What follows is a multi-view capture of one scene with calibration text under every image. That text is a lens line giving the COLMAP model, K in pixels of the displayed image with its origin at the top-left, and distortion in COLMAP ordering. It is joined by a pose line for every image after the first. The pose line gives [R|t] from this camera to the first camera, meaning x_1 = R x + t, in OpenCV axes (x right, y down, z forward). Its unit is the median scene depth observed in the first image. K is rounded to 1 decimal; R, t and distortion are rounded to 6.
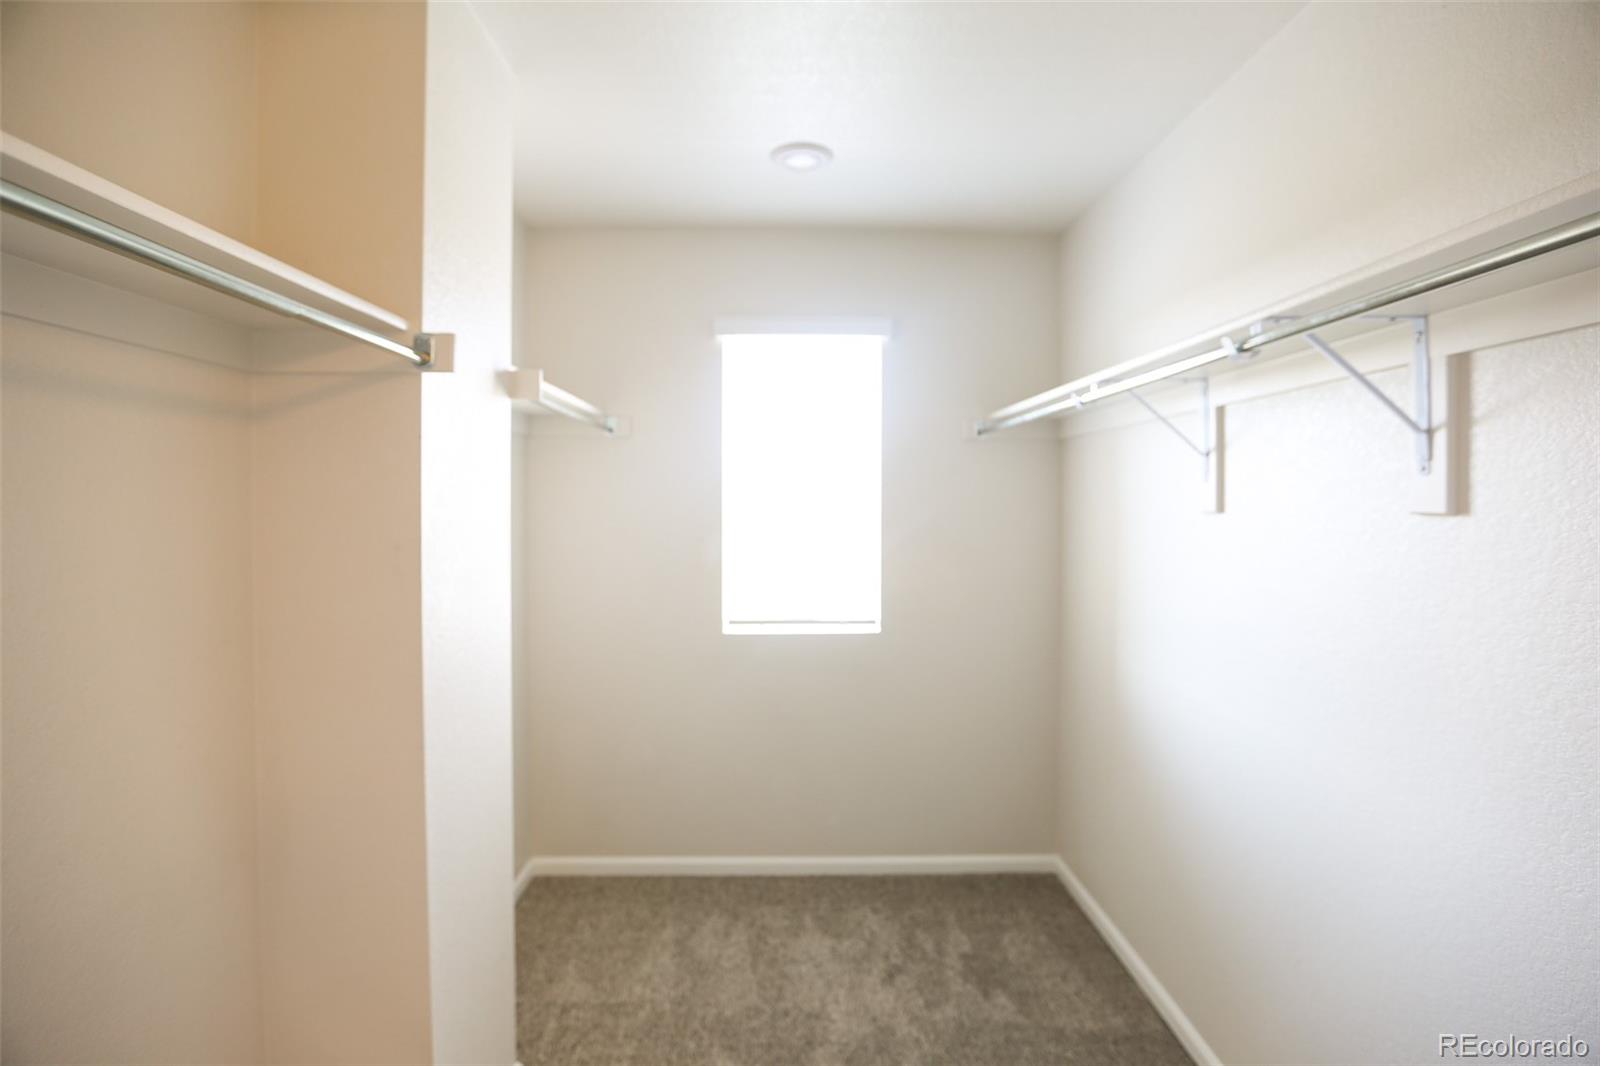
lens RADIAL K [[747.5, 0, 796.4], [0, 747.5, 522.0], [0, 0, 1]] dist [-0.027938, 0.007830]
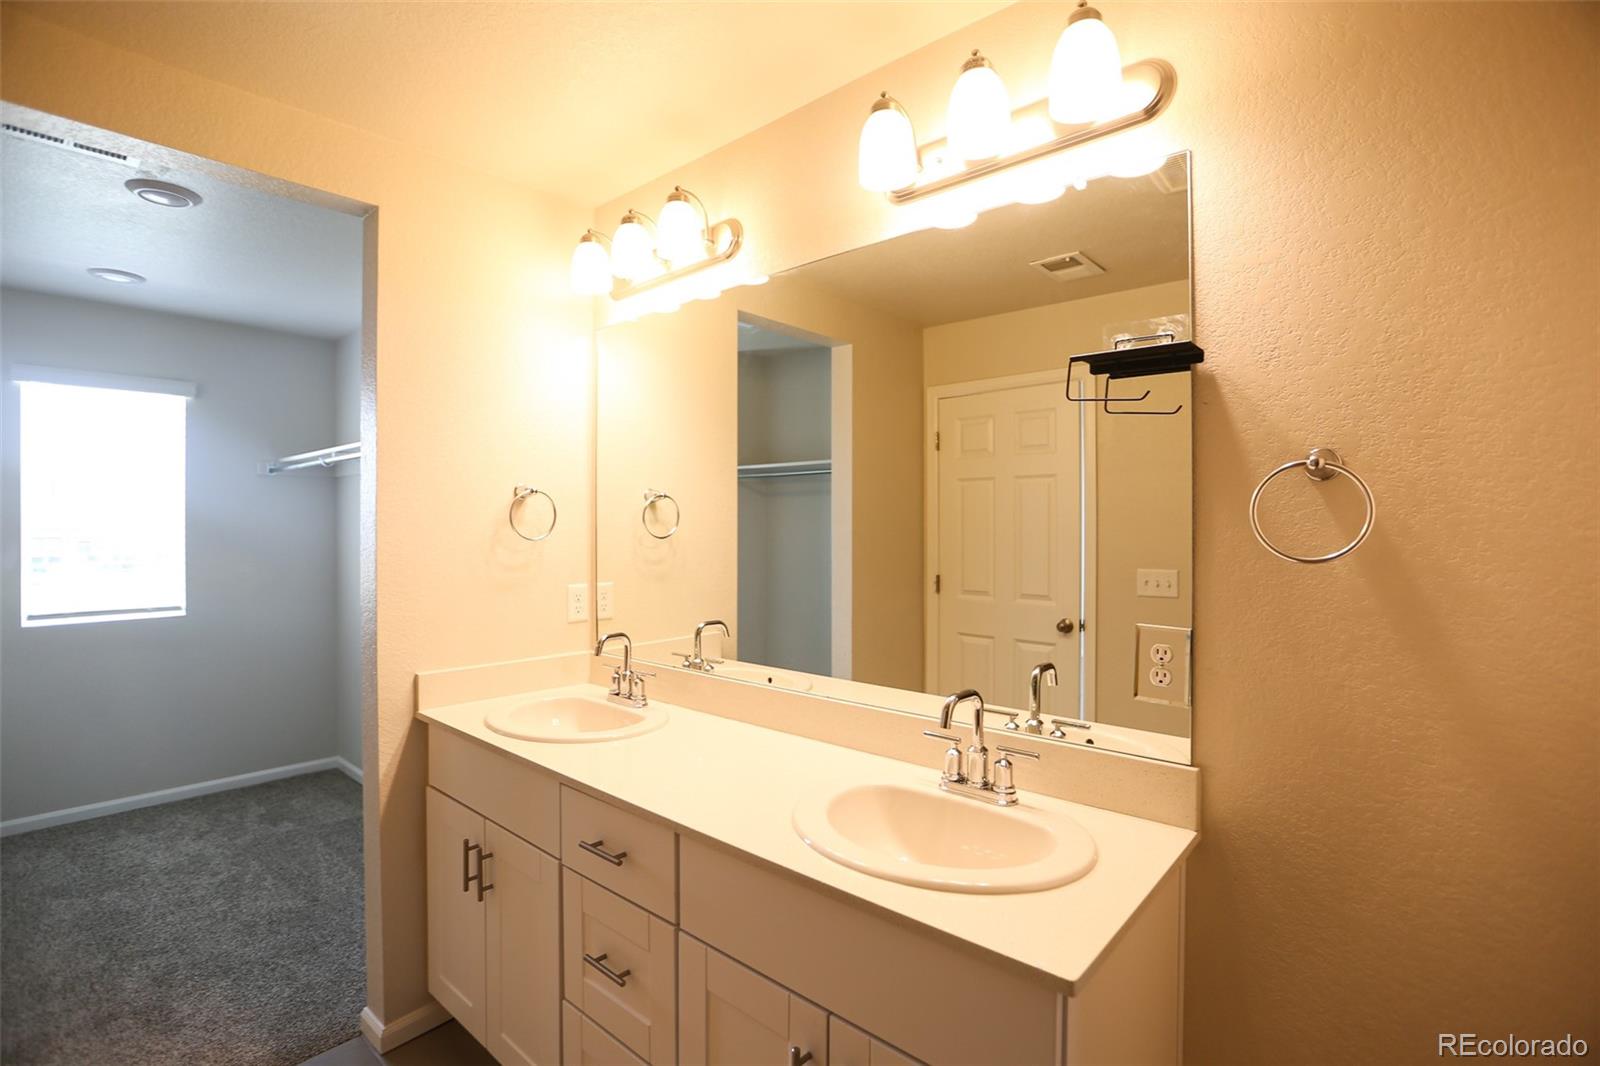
lens RADIAL K [[747.5, 0, 795.7], [0, 747.5, 534.1], [0, 0, 1]] dist [-0.027938, 0.007830]
pose [[0.689734, -0.008797, 0.724009, -0.103778], [0.020090, 0.999774, -0.006990, 0.037492], [-0.723784, 0.019367, 0.689755, -0.837760]]
